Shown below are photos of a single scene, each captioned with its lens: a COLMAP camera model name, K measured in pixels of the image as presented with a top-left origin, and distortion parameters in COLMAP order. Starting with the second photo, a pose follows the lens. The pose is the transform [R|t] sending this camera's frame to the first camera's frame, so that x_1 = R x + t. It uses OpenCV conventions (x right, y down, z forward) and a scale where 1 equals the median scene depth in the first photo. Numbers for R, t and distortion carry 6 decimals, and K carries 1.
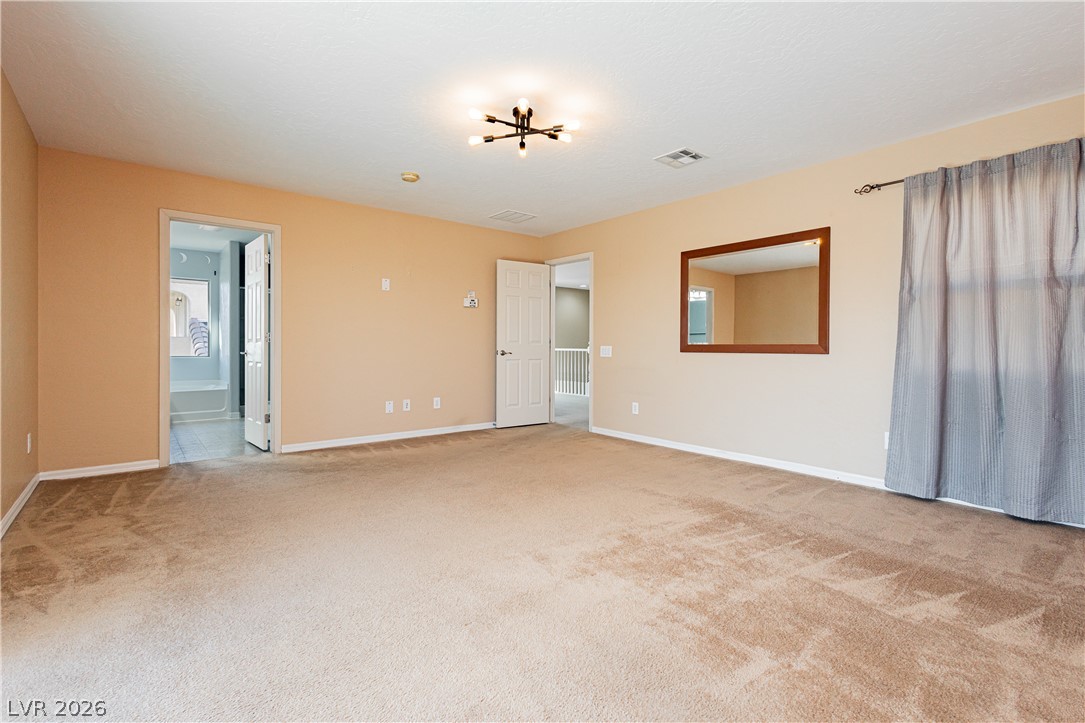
lens RADIAL K [[500.0, 0, 540.5], [0, 500.0, 359.4], [0, 0, 1]] dist [0.003080, 0.000271]
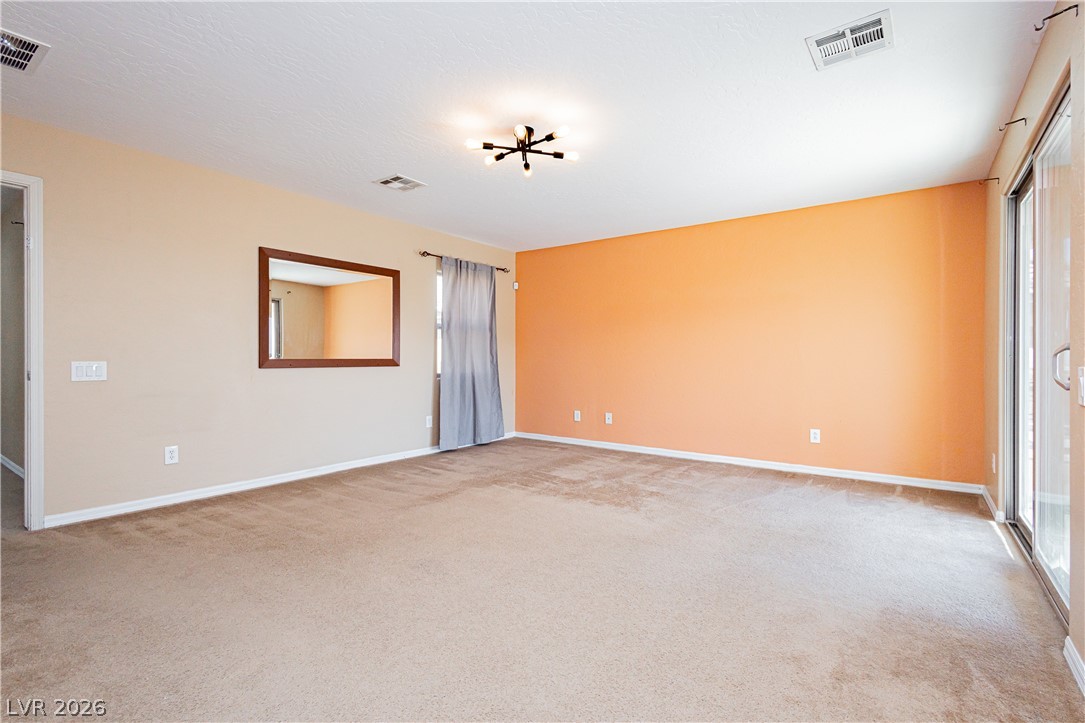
lens RADIAL K [[500.0, 0, 540.5], [0, 500.0, 359.4], [0, 0, 1]] dist [0.003080, 0.000271]
pose [[-0.242832, -0.006496, 0.970047, -0.773324], [0.024176, 0.999626, 0.012746, -0.034606], [-0.969767, 0.026547, -0.242584, 0.921383]]
